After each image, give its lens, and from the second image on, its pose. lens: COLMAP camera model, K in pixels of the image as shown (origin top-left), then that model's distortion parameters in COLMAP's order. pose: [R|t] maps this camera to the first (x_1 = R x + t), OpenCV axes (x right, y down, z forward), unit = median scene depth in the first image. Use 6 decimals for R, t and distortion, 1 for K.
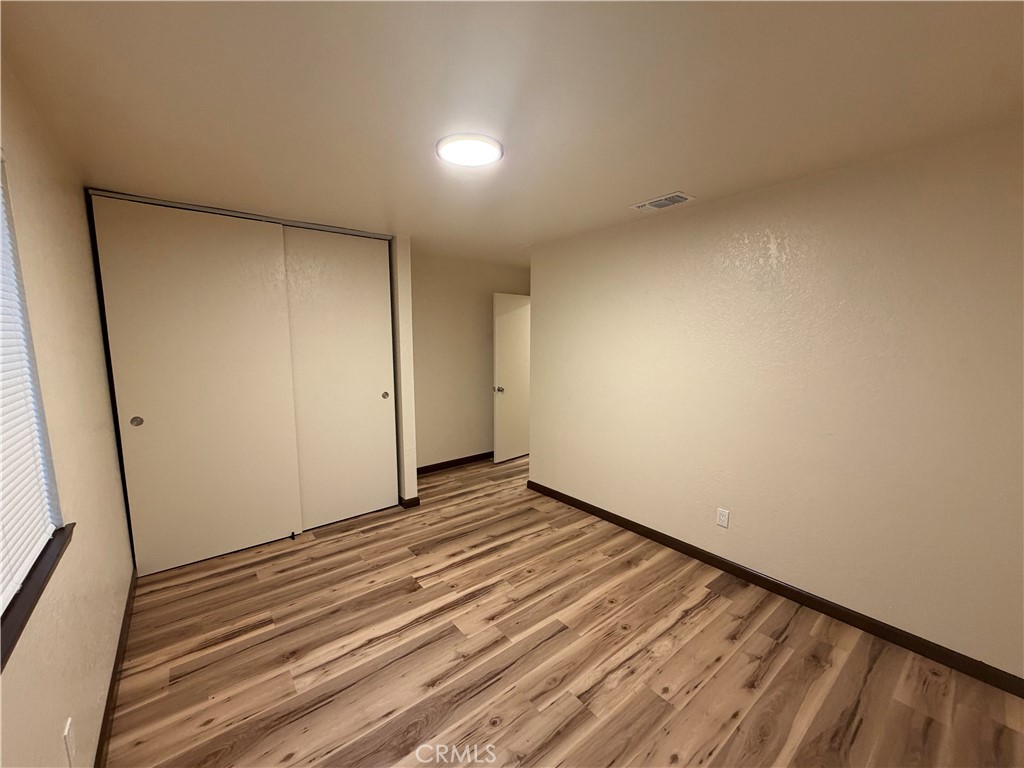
lens RADIAL K [[408.1, 0, 510.6], [0, 408.1, 386.9], [0, 0, 1]] dist [-0.000735, -0.000049]
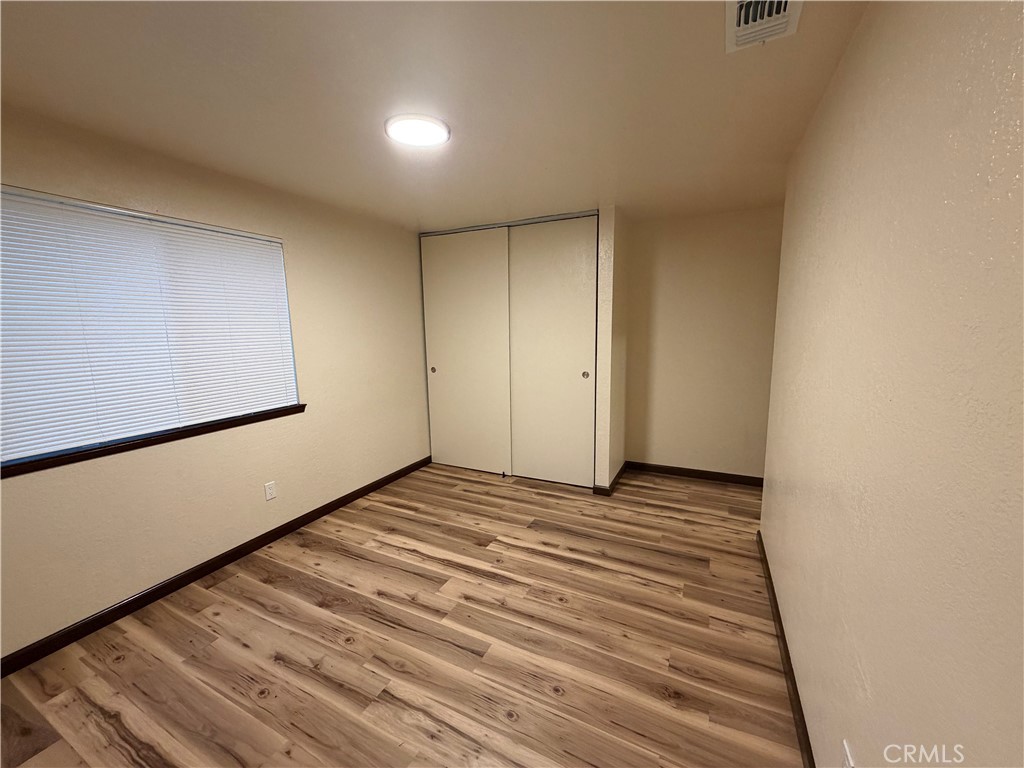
lens RADIAL K [[408.1, 0, 510.6], [0, 408.1, 386.9], [0, 0, 1]] dist [-0.000735, -0.000049]
pose [[0.419390, 0.131467, -0.898236, 0.692649], [-0.097921, 0.990237, 0.099213, -0.042362], [0.902509, 0.046347, 0.428169, 0.543715]]
